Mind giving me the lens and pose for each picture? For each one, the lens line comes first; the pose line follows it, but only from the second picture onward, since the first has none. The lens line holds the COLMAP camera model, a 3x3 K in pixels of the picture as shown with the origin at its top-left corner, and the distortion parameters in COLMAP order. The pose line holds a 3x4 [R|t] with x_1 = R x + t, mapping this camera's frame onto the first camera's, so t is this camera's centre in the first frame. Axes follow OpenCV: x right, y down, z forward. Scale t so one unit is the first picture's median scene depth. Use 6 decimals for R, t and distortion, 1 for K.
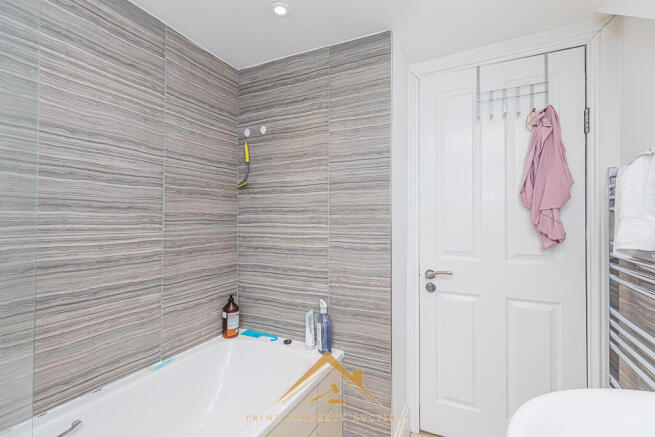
lens RADIAL K [[296.3, 0, 328.8], [0, 296.3, 220.3], [0, 0, 1]] dist [0.005320, 0.000170]
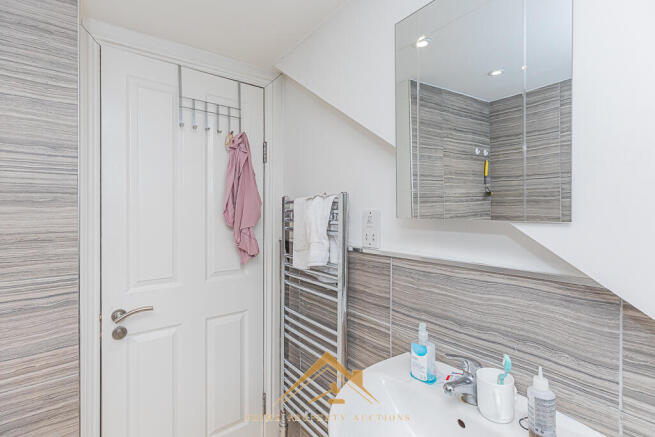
lens RADIAL K [[320.5, 0, 328.7], [0, 320.5, 216.7], [0, 0, 1]] dist [0.012041, -0.000791]
pose [[0.439631, -0.011874, 0.898100, -0.178833], [-0.003561, 0.999882, 0.014962, -0.095027], [-0.898171, -0.009776, 0.439537, 0.199889]]
